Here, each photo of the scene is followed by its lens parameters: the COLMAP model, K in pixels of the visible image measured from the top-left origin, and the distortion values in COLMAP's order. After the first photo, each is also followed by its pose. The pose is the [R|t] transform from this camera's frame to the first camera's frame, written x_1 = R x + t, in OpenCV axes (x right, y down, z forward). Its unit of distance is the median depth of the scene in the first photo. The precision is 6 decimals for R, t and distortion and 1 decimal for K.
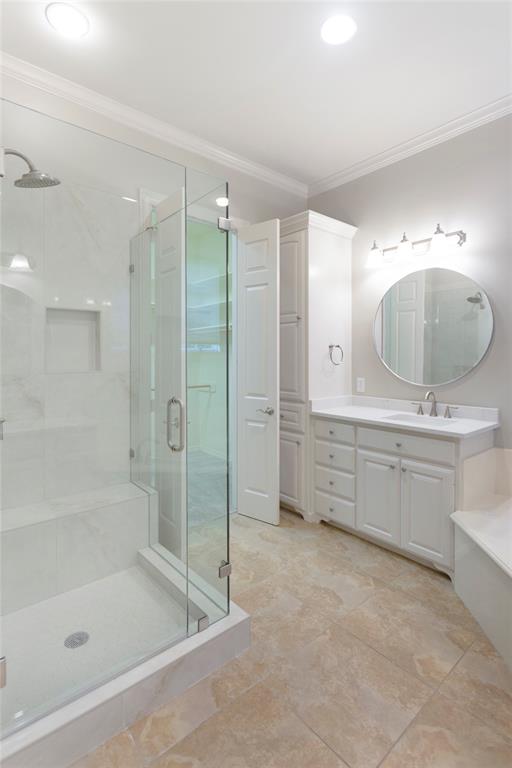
lens RADIAL K [[376.5, 0, 262.6], [0, 376.5, 357.6], [0, 0, 1]] dist [0.004425, -0.004395]
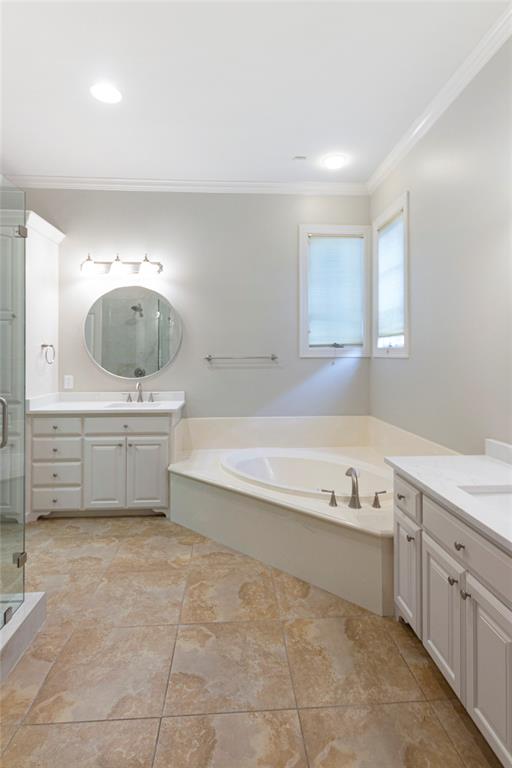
lens RADIAL K [[376.5, 0, 253.9], [0, 376.5, 354.5], [0, 0, 1]] dist [0.004425, -0.004395]
pose [[0.618593, 0.000030, 0.785712, -0.344218], [0.003851, 0.999988, -0.003069, -0.000553], [-0.785702, 0.004924, 0.618585, -0.105771]]
